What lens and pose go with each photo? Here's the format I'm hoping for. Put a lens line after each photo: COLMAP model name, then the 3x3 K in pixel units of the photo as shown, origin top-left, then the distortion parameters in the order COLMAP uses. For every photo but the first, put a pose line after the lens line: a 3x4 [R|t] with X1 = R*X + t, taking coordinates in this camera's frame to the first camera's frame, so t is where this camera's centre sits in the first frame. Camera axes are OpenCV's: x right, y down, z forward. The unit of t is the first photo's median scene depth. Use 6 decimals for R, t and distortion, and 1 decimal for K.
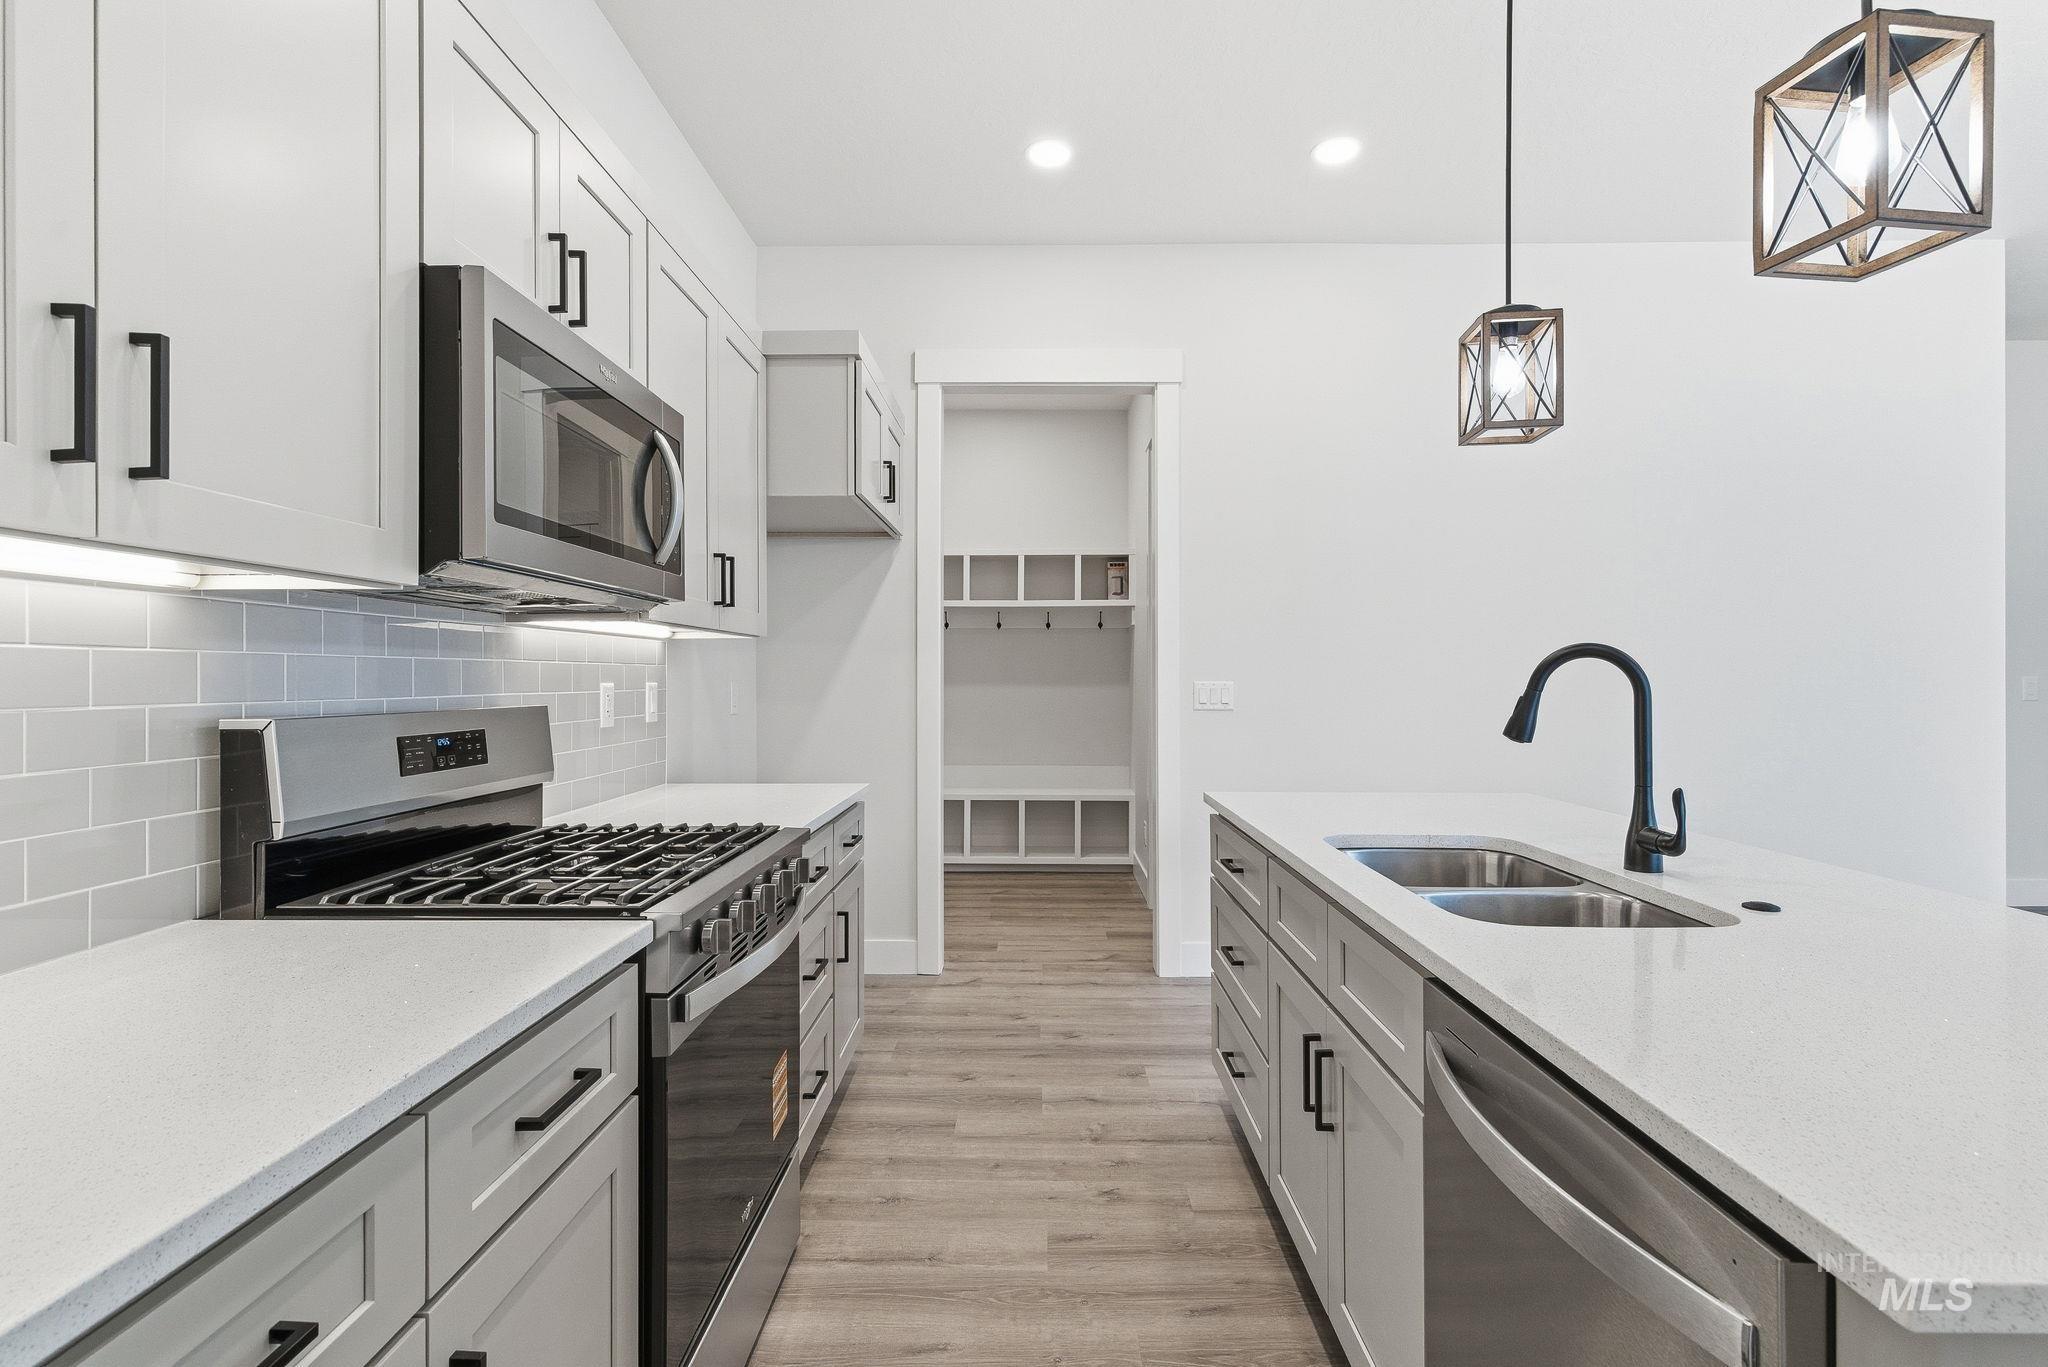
lens RADIAL K [[933.6, 0, 1023.0], [0, 933.6, 675.3], [0, 0, 1]] dist [-0.000518, 0.000946]
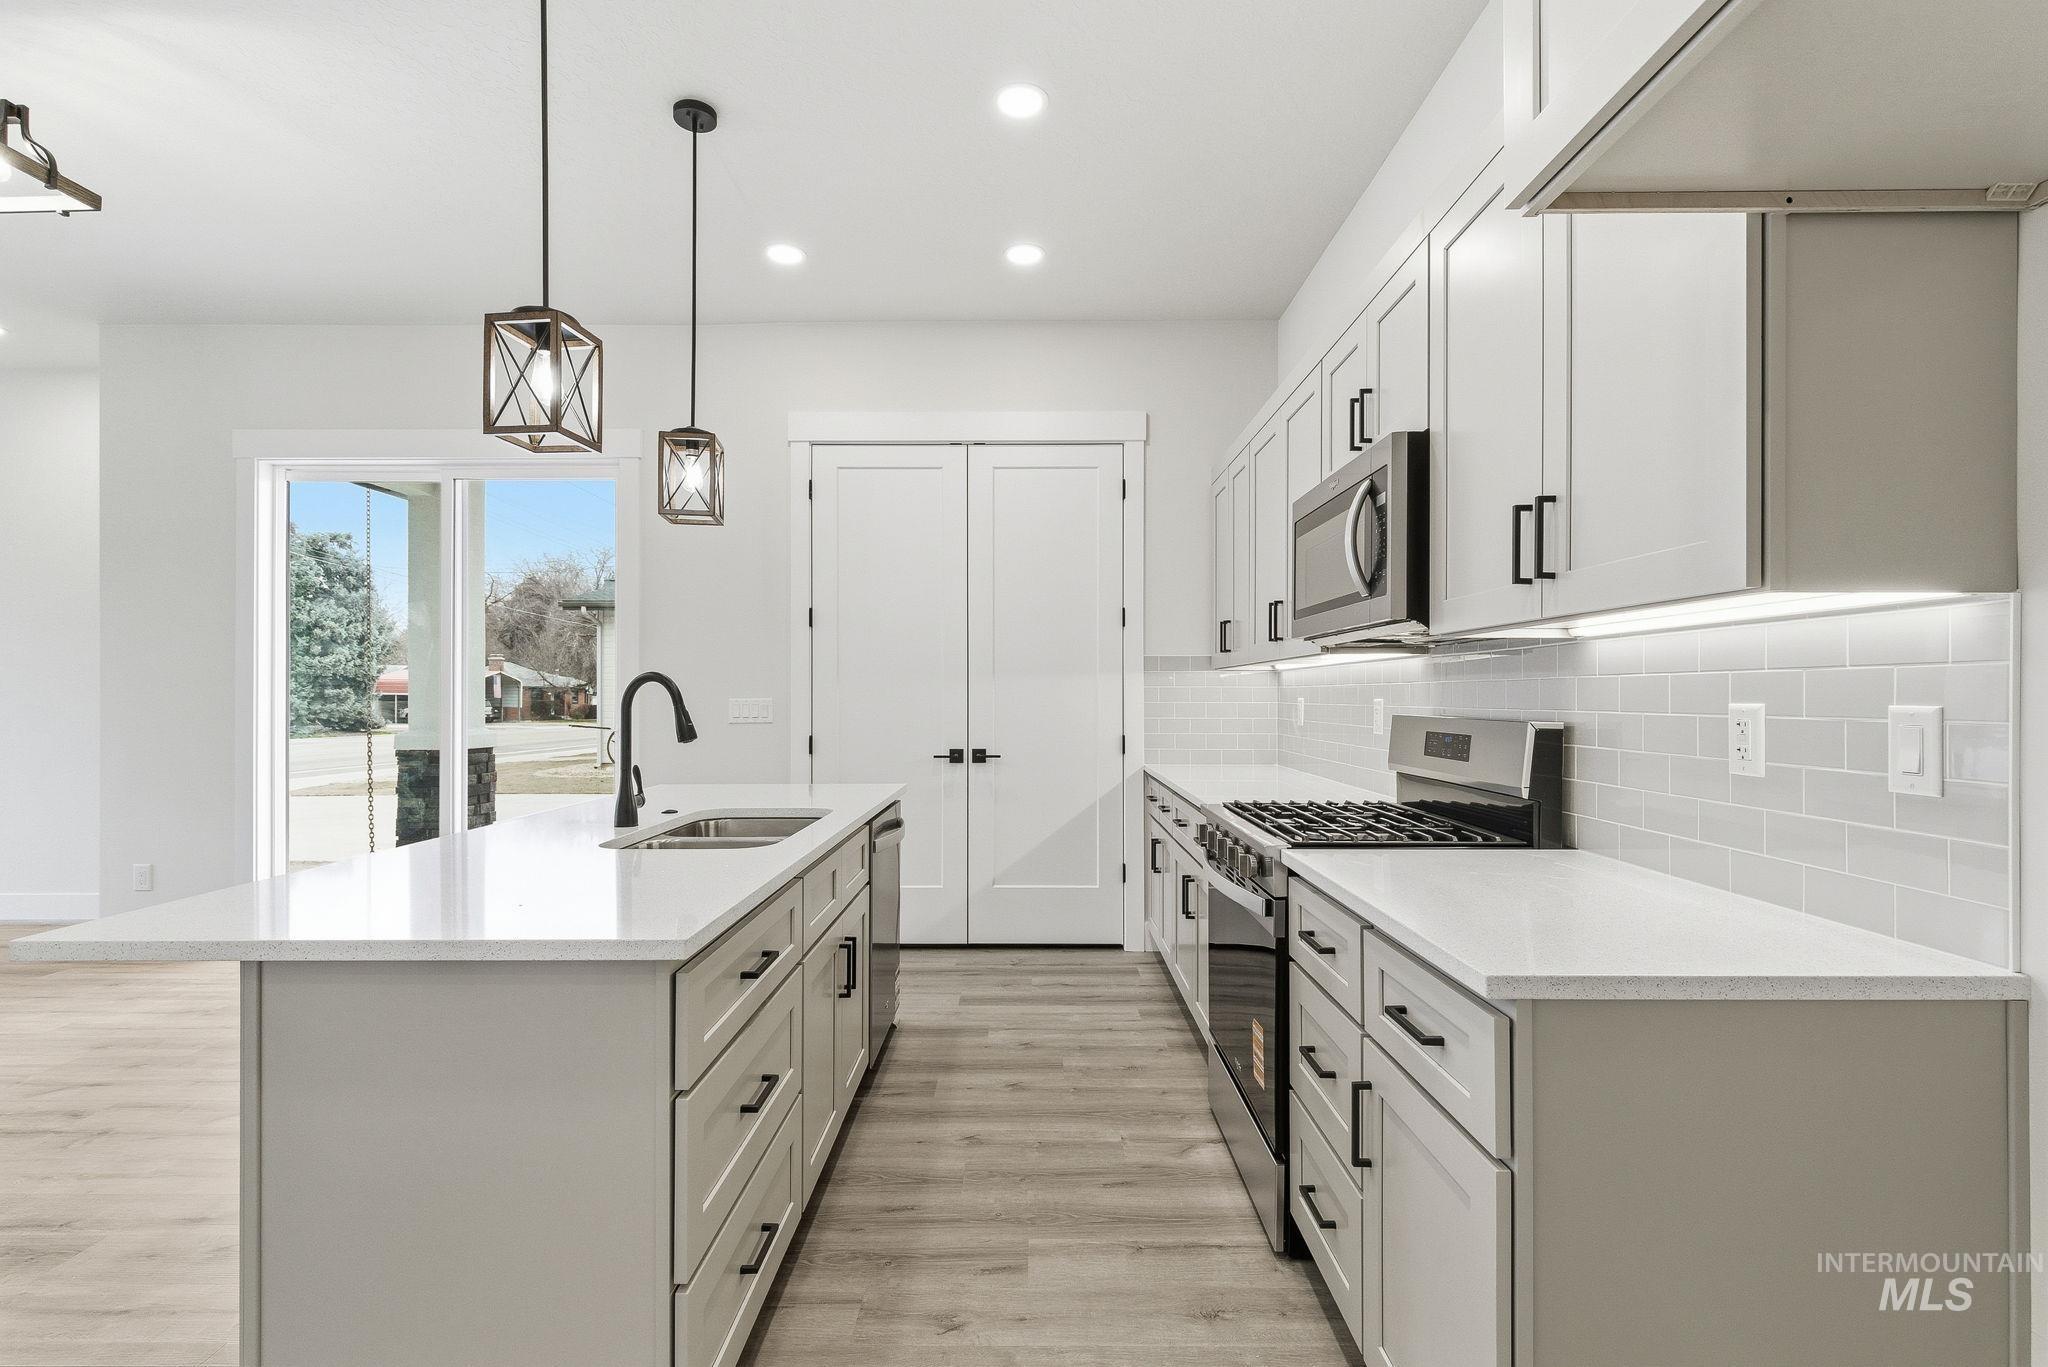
lens RADIAL K [[927.8, 0, 1025.9], [0, 927.8, 687.6], [0, 0, 1]] dist [0.002937, -0.000841]
pose [[-0.999980, 0.001470, -0.006197, 0.031612], [0.001530, 0.999952, -0.009656, 0.004100], [0.006183, -0.009665, -0.999934, 1.861505]]
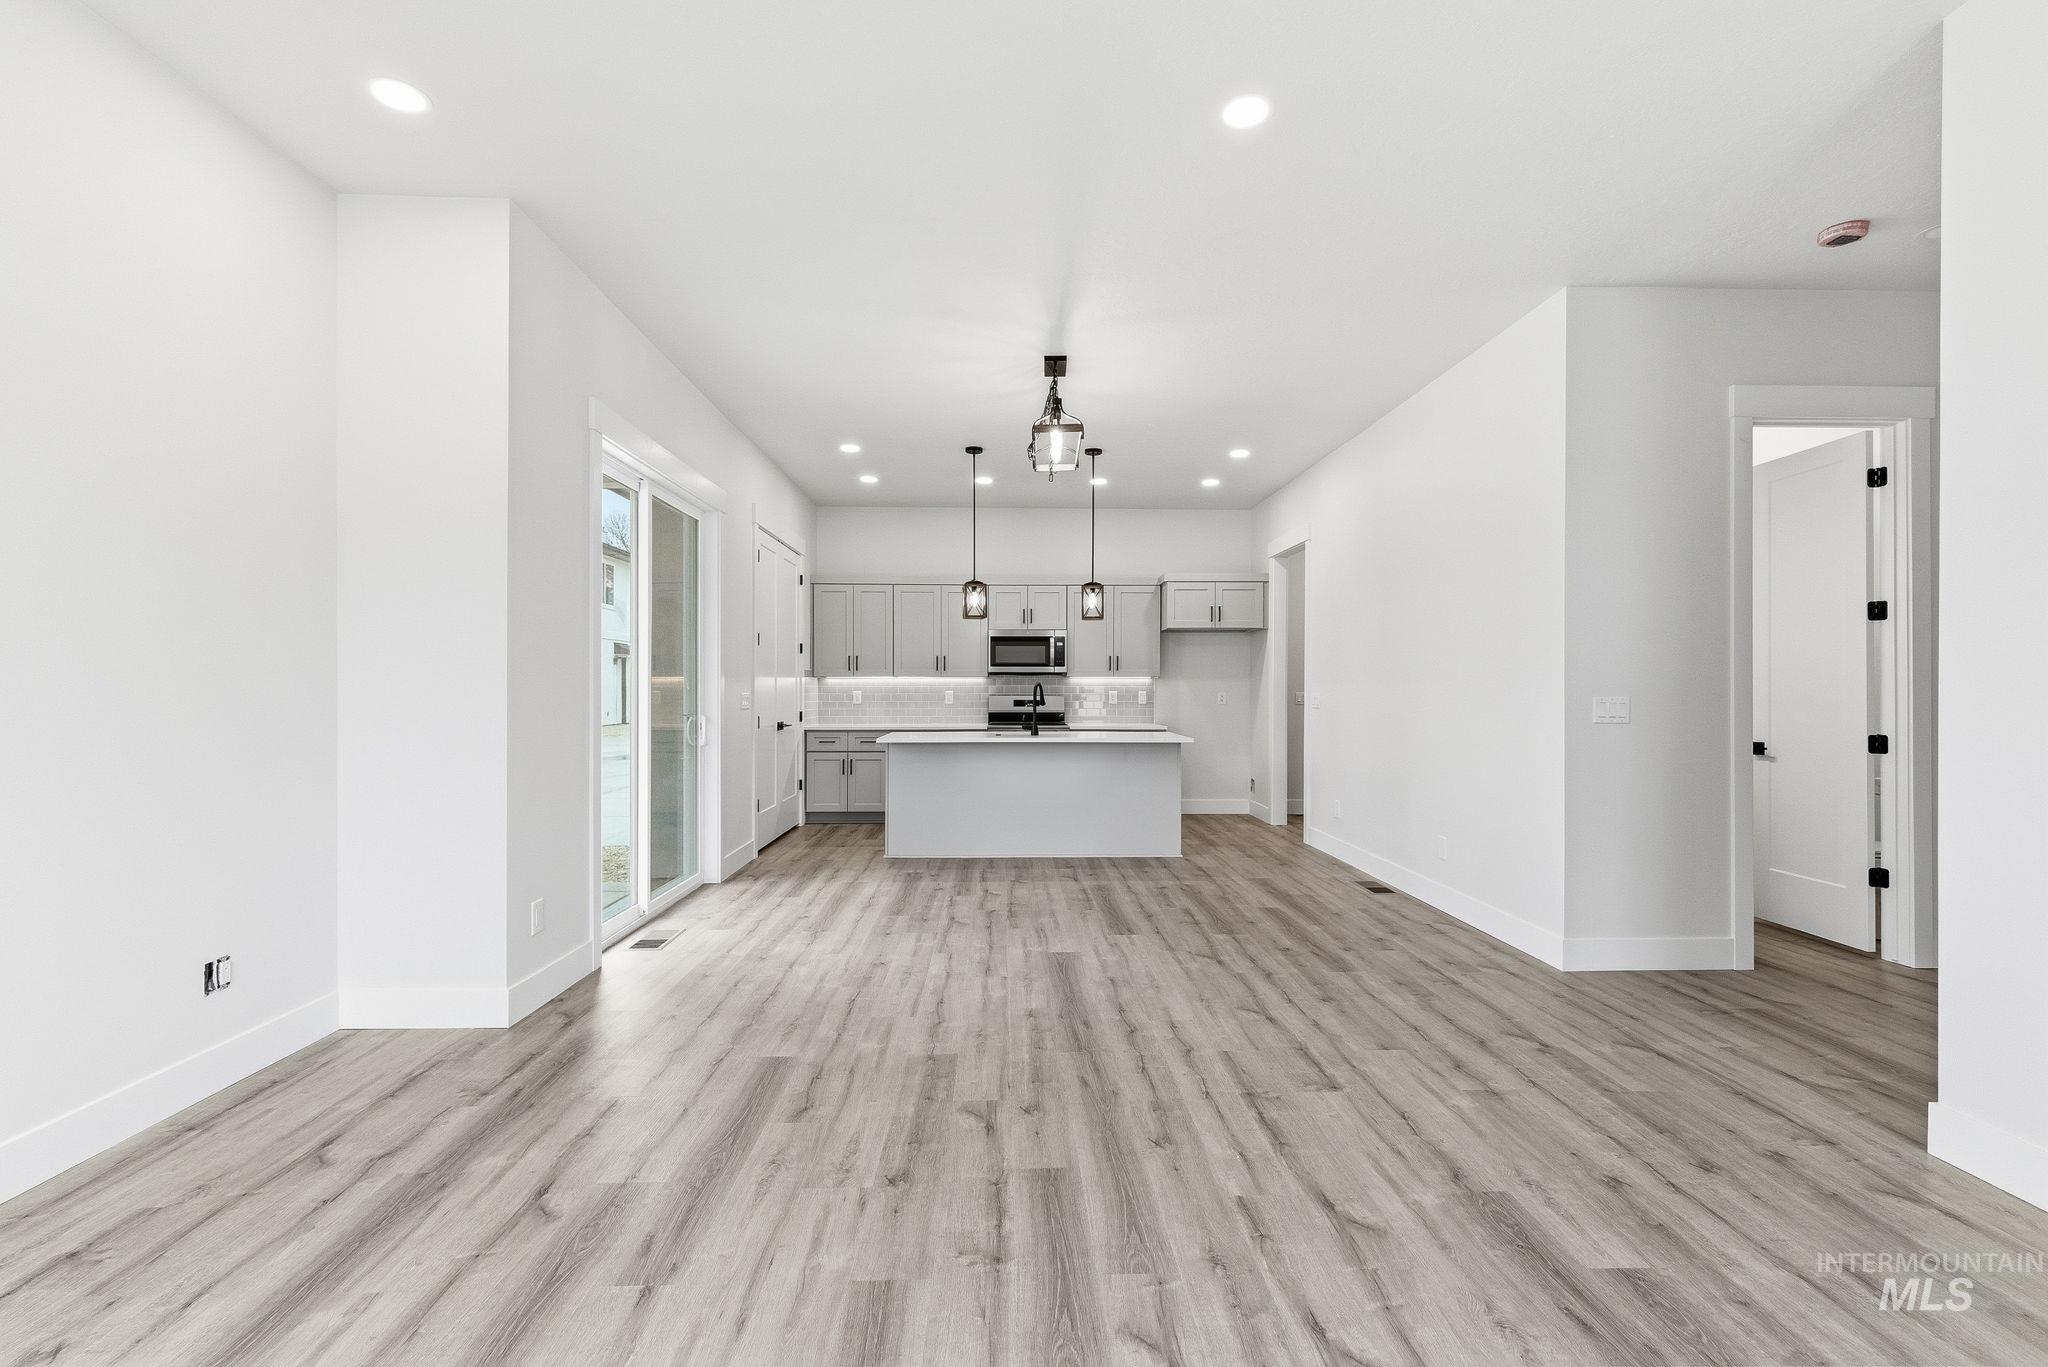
lens RADIAL K [[927.8, 0, 1024.2], [0, 927.8, 689.0], [0, 0, 1]] dist [0.002937, -0.000841]
pose [[0.040282, -0.000296, -0.999188, 3.675970], [0.001478, 0.999999, -0.000237, -0.001846], [0.999187, -0.001468, 0.040282, 0.587396]]
